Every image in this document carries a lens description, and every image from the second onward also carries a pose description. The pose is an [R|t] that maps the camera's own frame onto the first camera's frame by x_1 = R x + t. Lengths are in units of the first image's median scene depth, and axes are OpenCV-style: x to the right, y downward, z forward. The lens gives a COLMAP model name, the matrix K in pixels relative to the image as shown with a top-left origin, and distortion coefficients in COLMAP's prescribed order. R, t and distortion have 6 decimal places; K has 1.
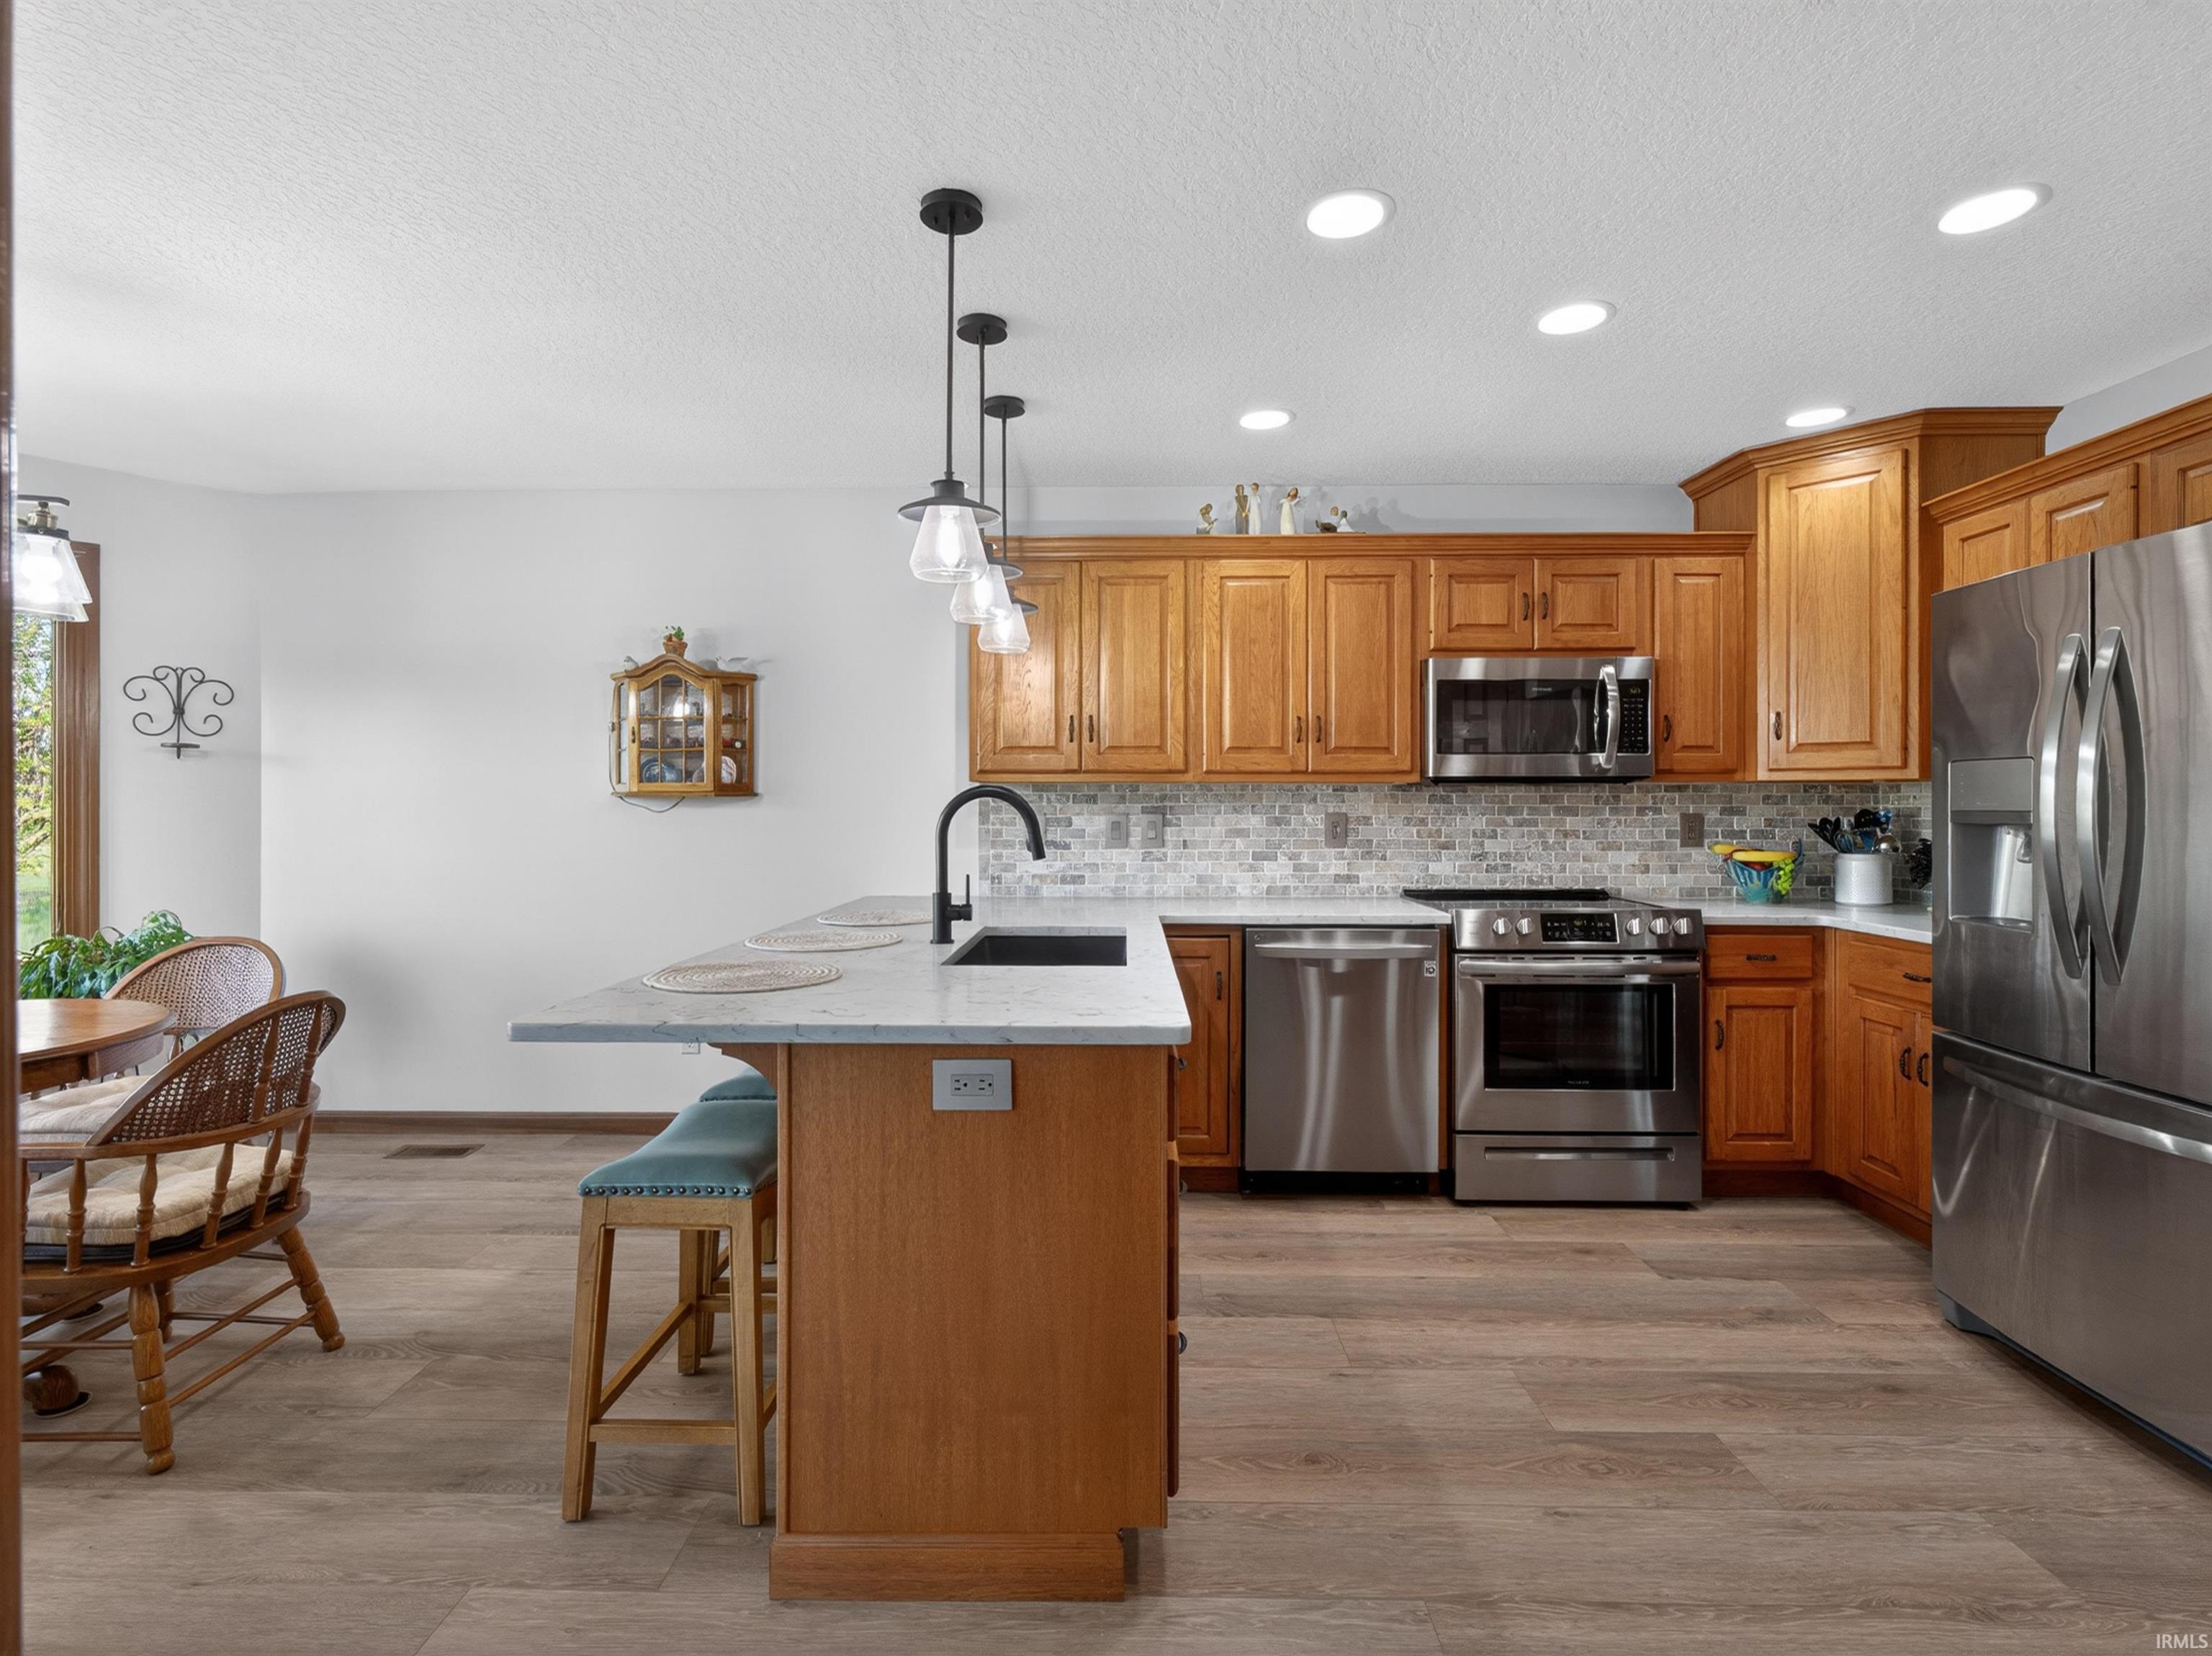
lens RADIAL K [[1054.8, 0, 1096.6], [0, 1054.8, 808.3], [0, 0, 1]] dist [0.003683, -0.000128]
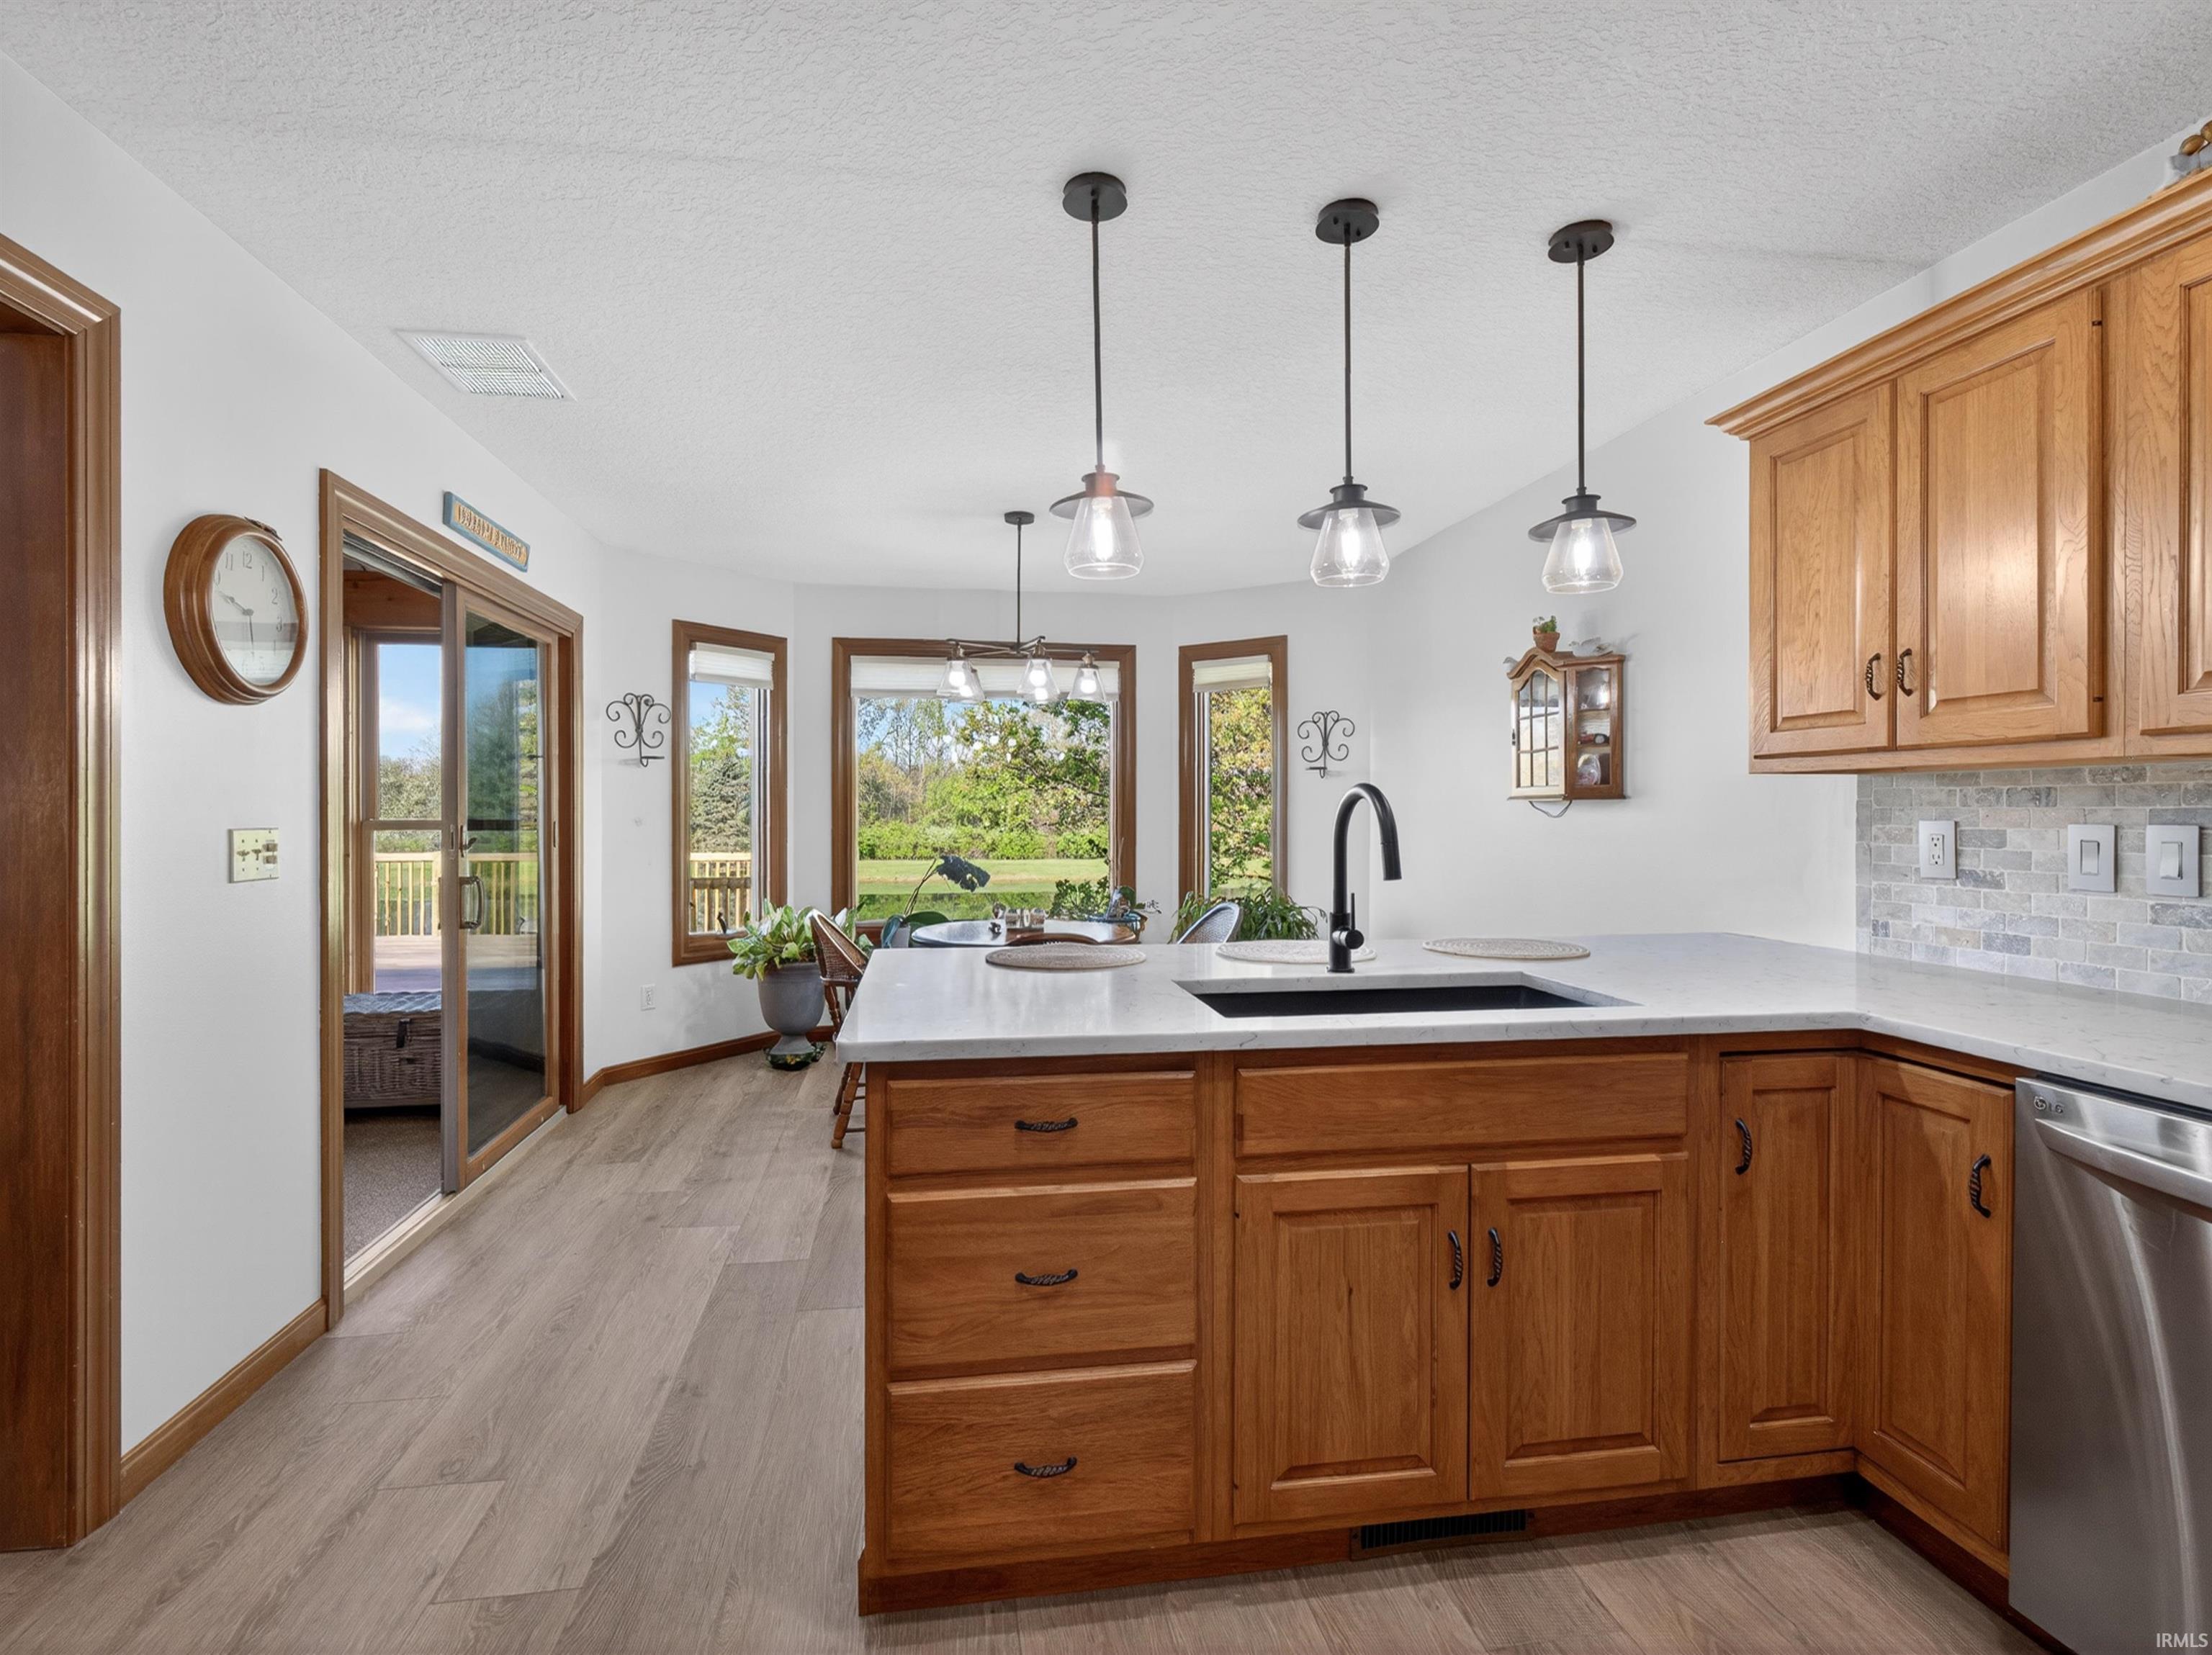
lens RADIAL K [[1048.0, 0, 1082.8], [0, 1048.0, 816.6], [0, 0, 1]] dist [-0.006545, 0.001763]
pose [[0.177121, 0.003695, -0.984182, 0.473484], [-0.004355, 0.999986, 0.002970, 0.002168], [0.984179, 0.003760, 0.177134, 0.481212]]
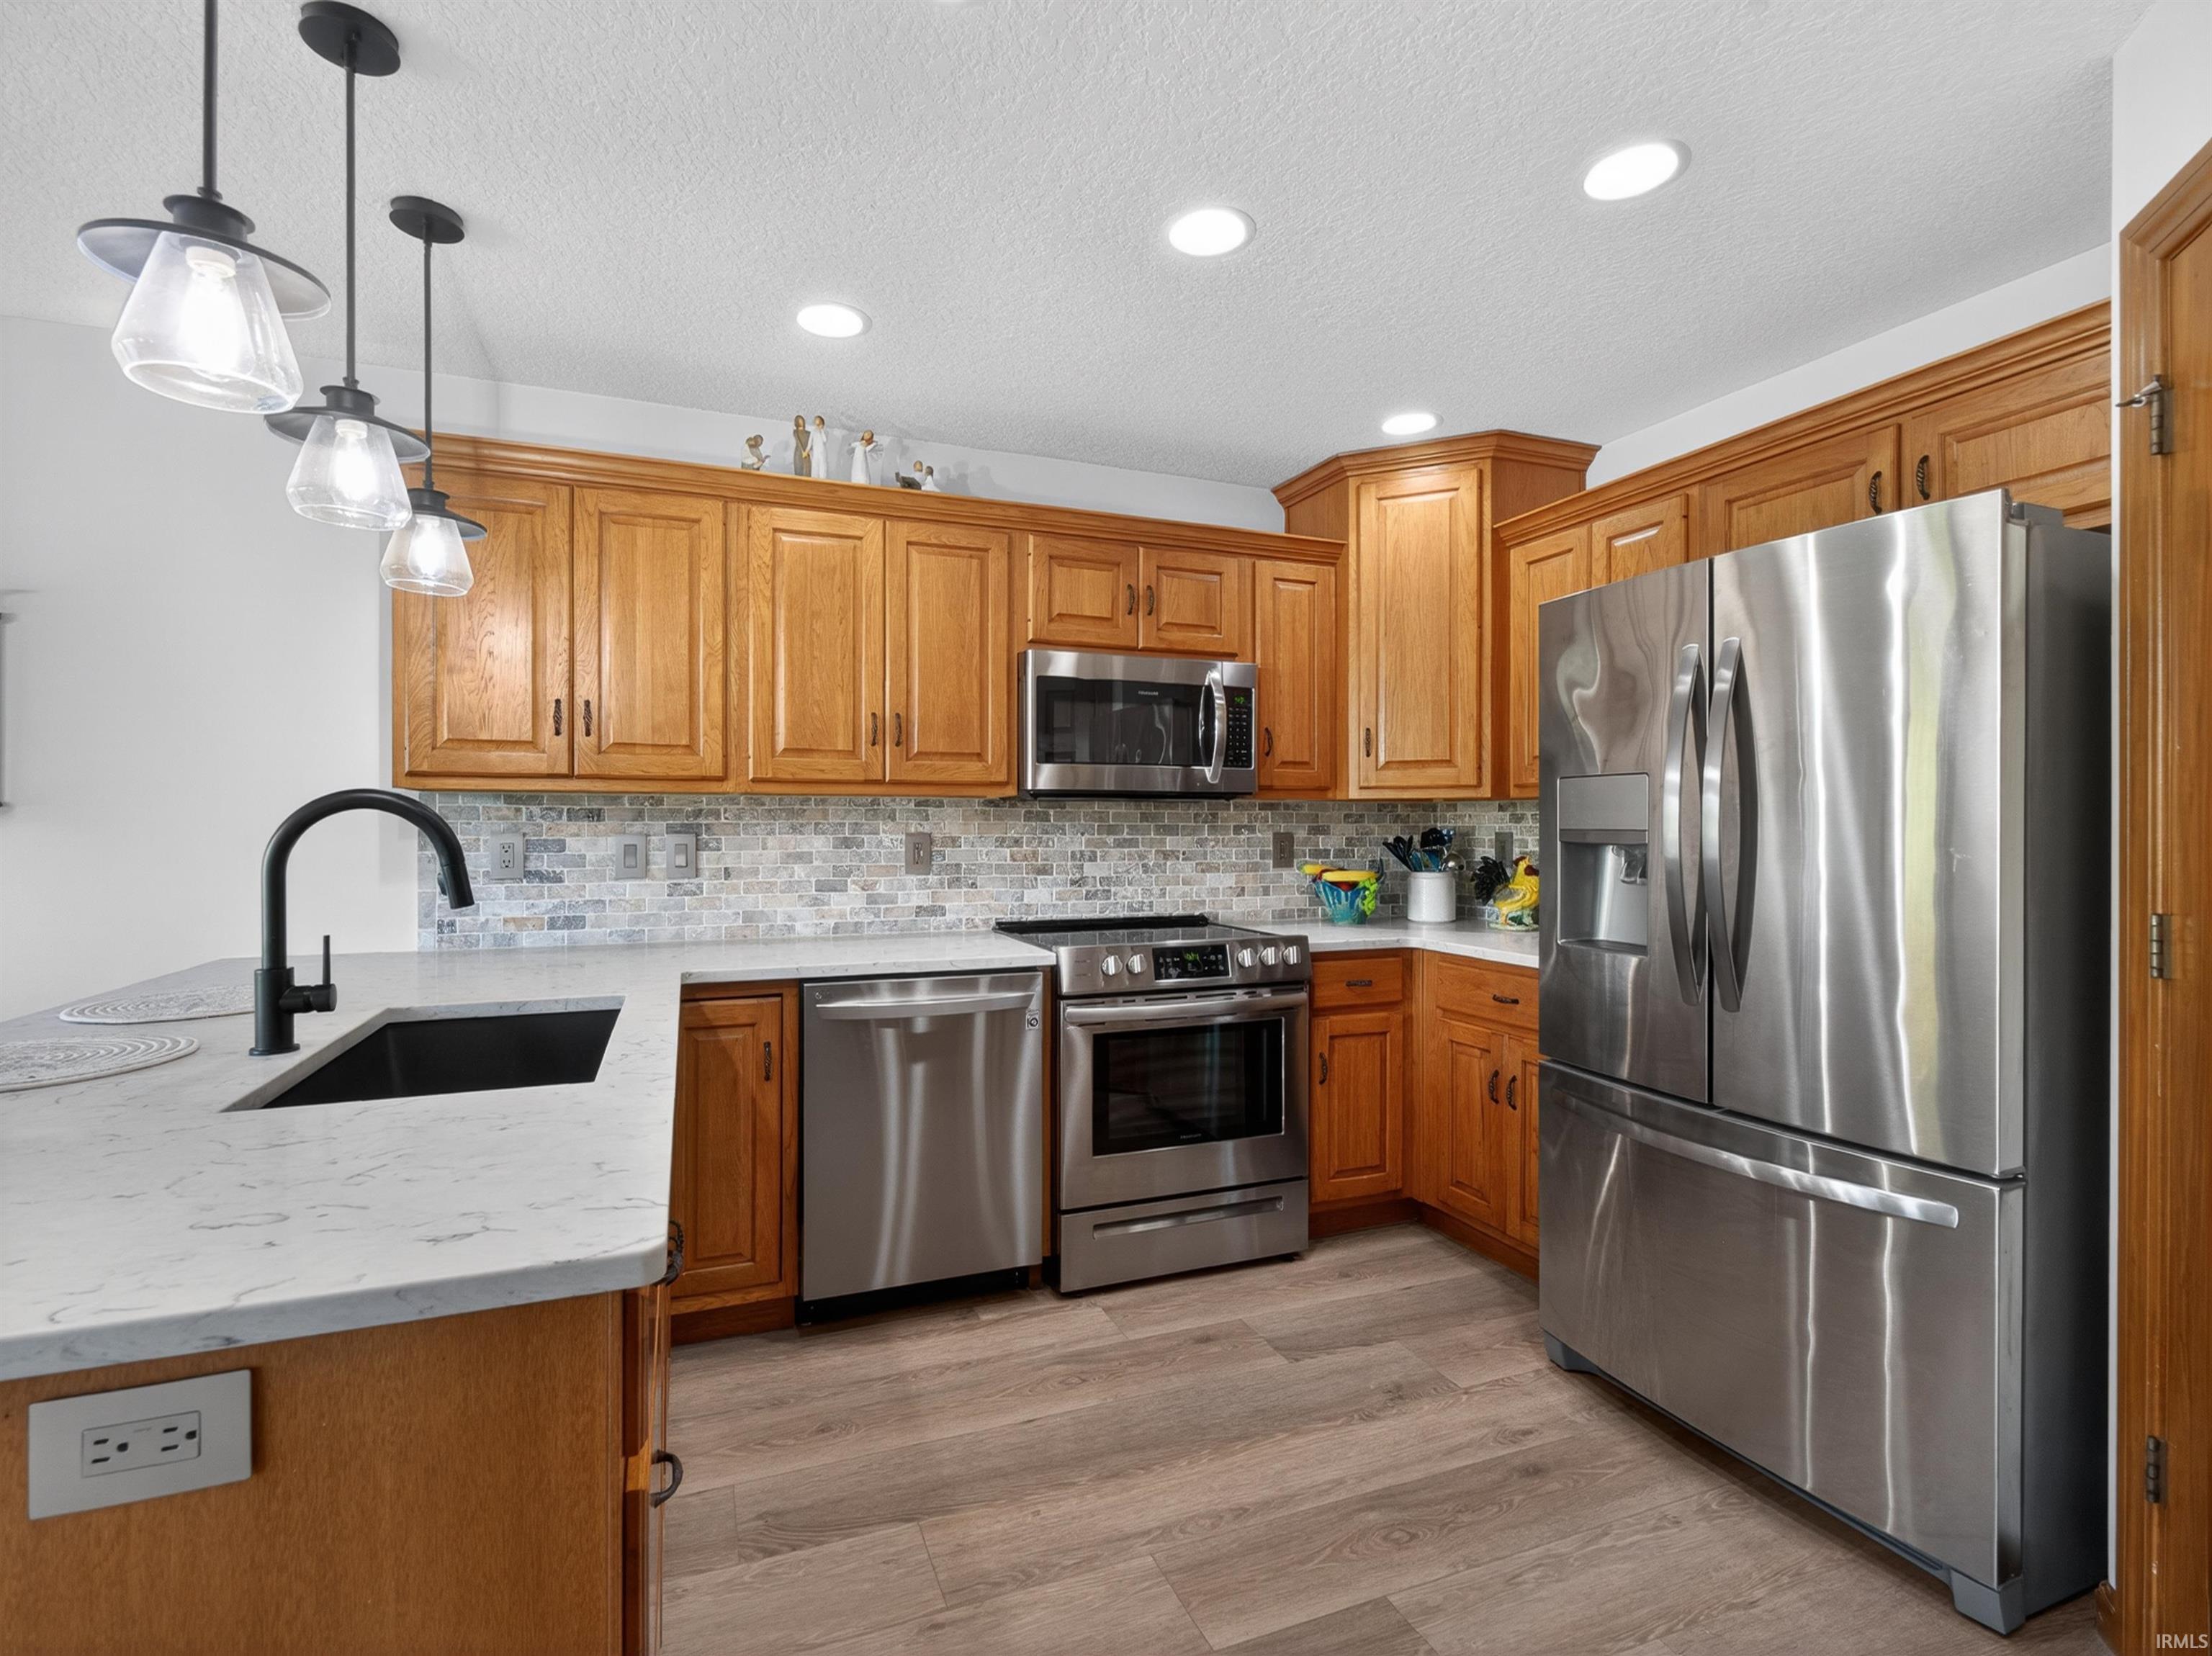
lens RADIAL K [[1048.0, 0, 1093.2], [0, 1048.0, 827.1], [0, 0, 1]] dist [-0.006545, 0.001763]
pose [[0.922740, 0.000298, 0.385423, 0.039001], [-0.000301, 1.000000, -0.000052, 0.000197], [-0.385423, -0.000068, 0.922740, 0.202914]]
